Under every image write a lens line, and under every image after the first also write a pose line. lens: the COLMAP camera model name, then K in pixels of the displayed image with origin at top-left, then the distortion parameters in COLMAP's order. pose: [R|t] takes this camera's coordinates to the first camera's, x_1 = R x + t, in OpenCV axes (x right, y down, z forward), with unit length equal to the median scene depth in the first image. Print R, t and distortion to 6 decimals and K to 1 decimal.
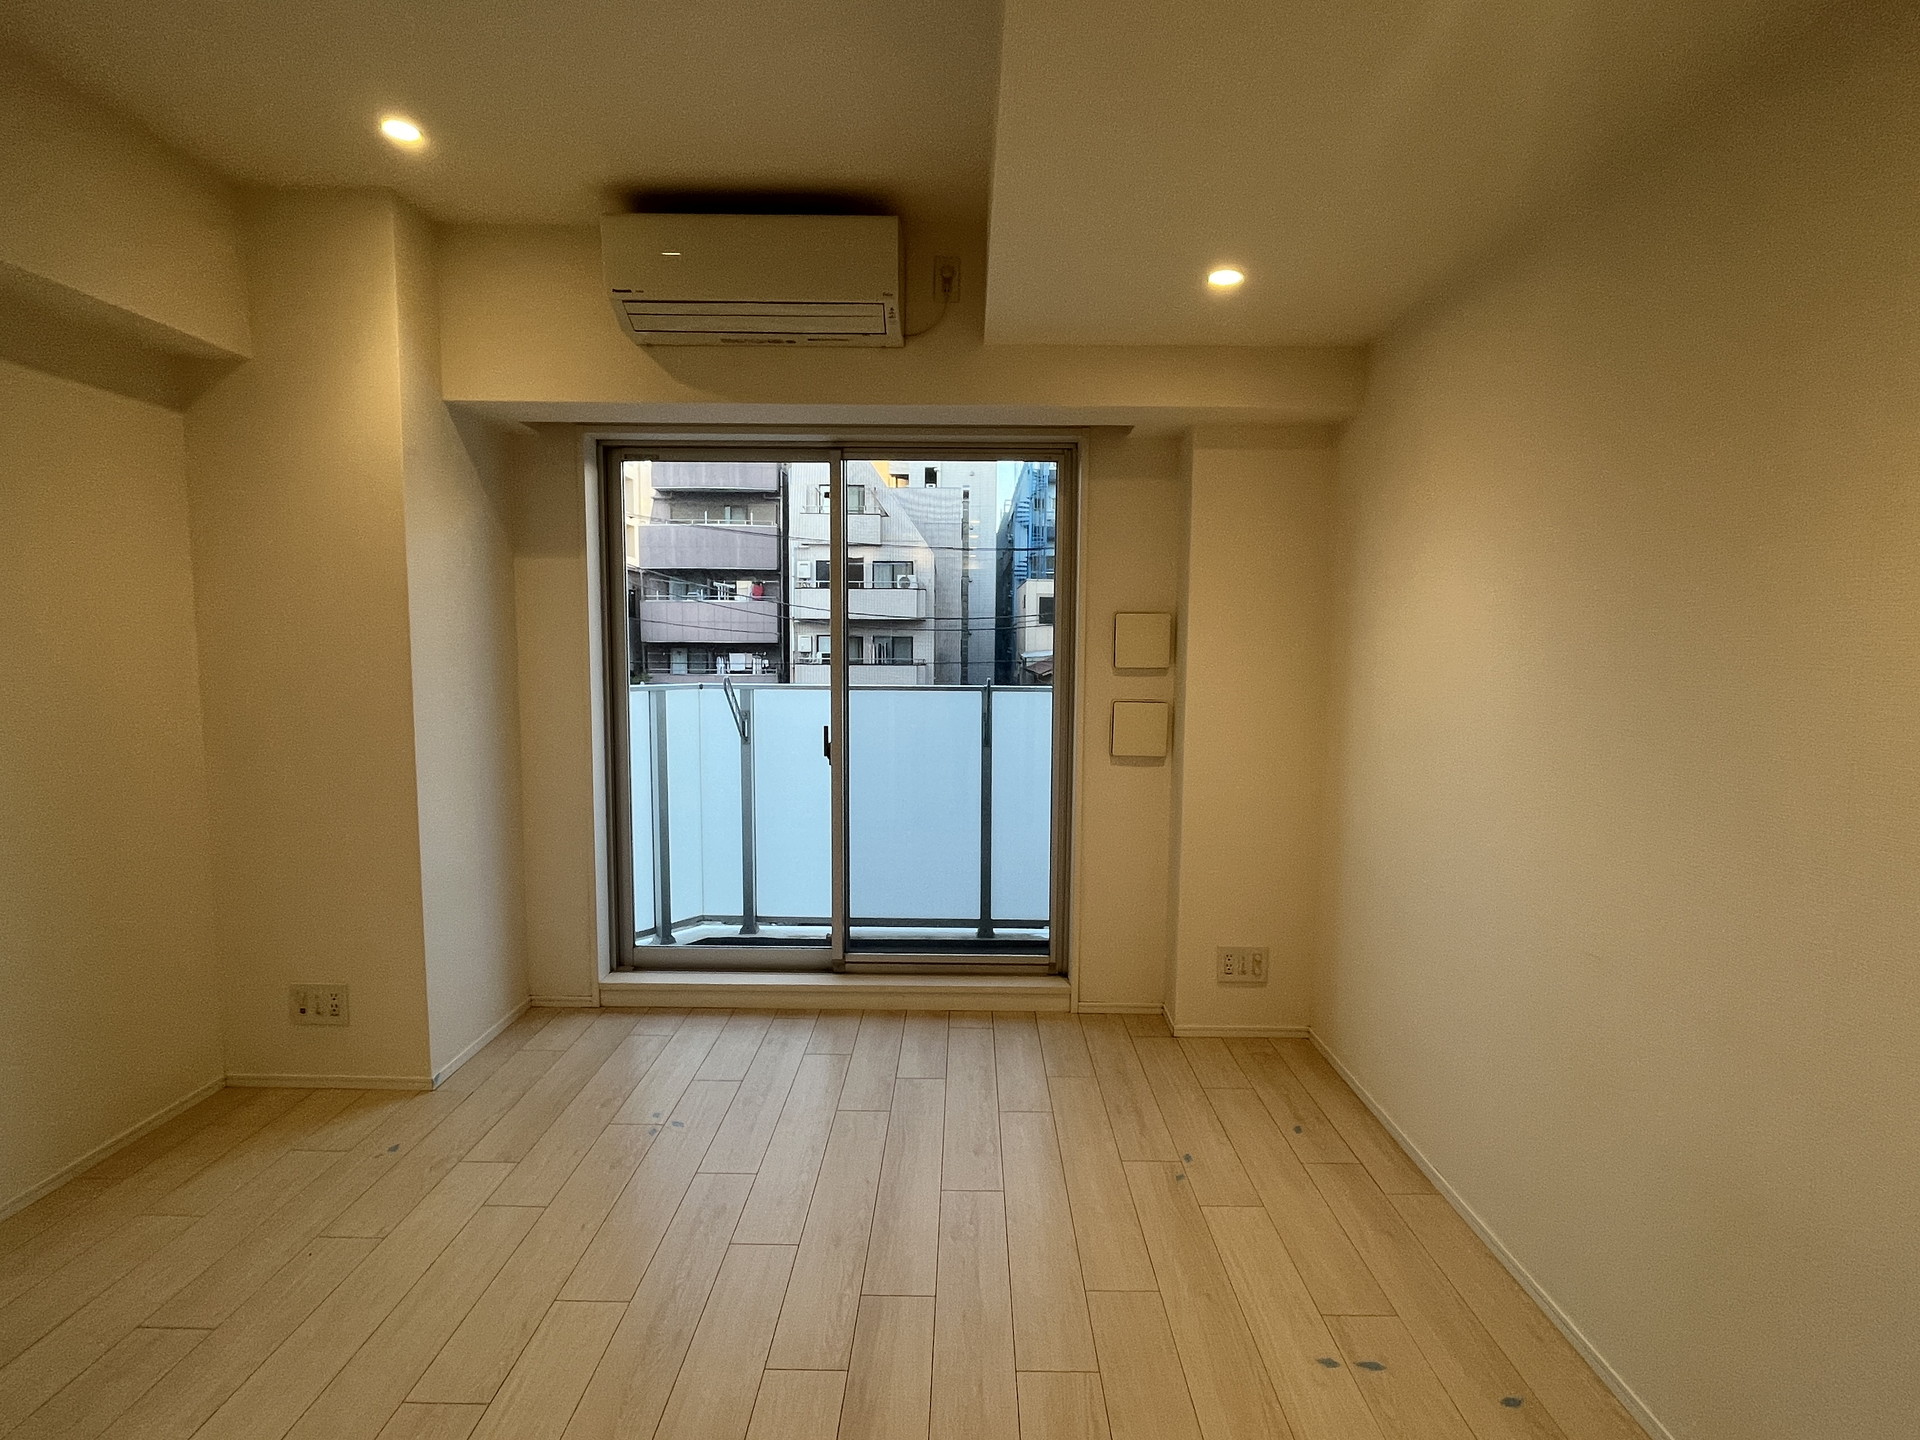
lens RADIAL K [[926.5, 0, 958.7], [0, 926.5, 721.7], [0, 0, 1]] dist [-0.001657, -0.001259]
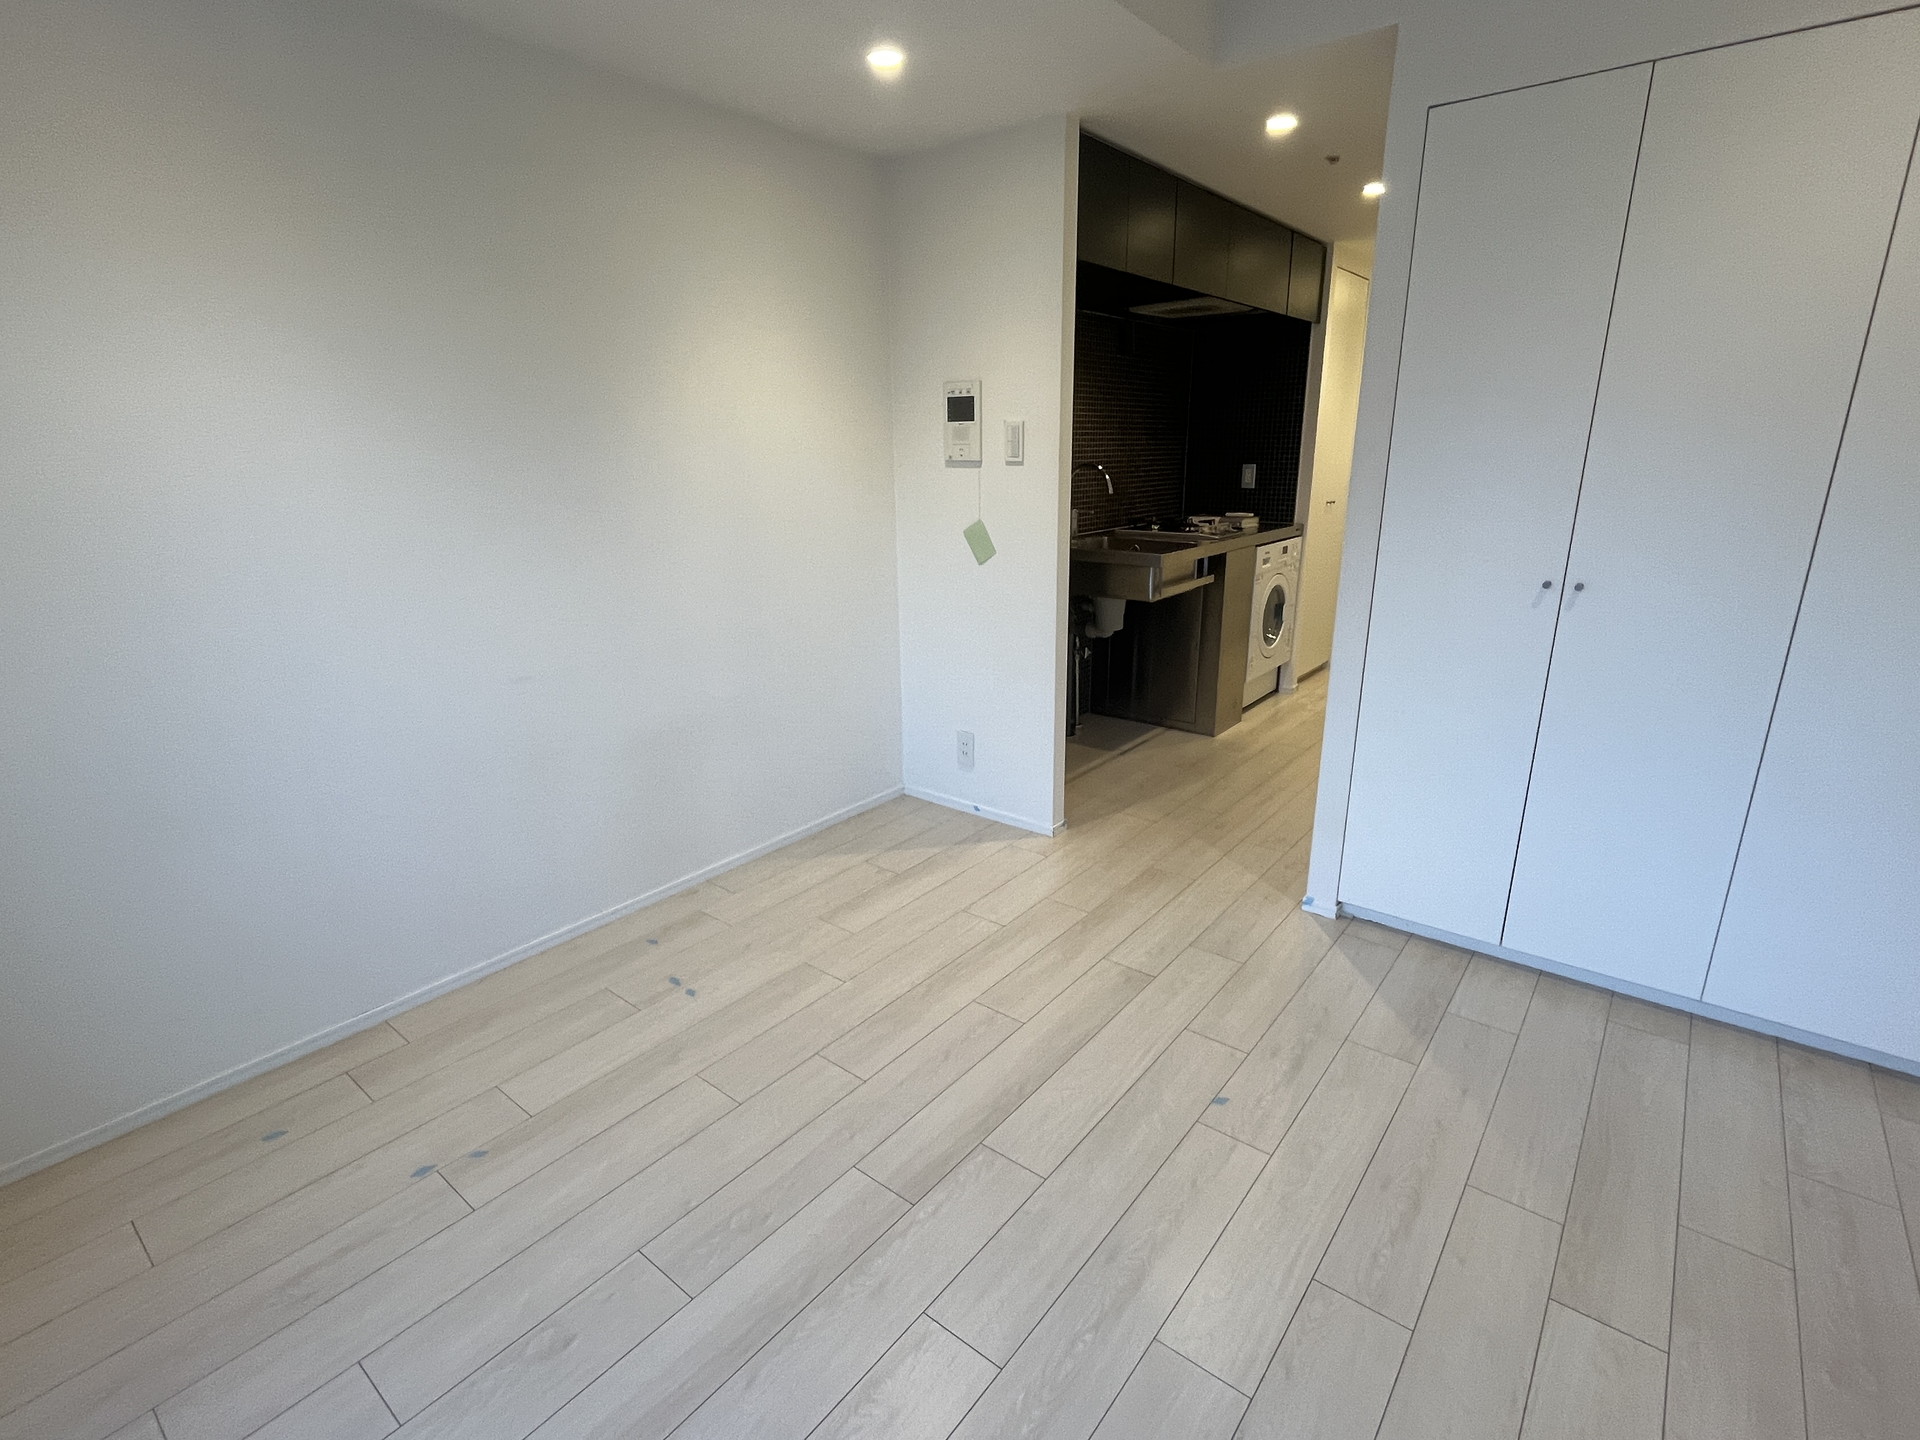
lens RADIAL K [[926.5, 0, 955.0], [0, 926.5, 720.3], [0, 0, 1]] dist [-0.001657, -0.001259]
pose [[-0.782740, -0.178150, 0.596305, -0.328409], [0.060288, 0.931942, 0.357561, -0.070354], [-0.619421, 0.315828, -0.718728, 0.828312]]
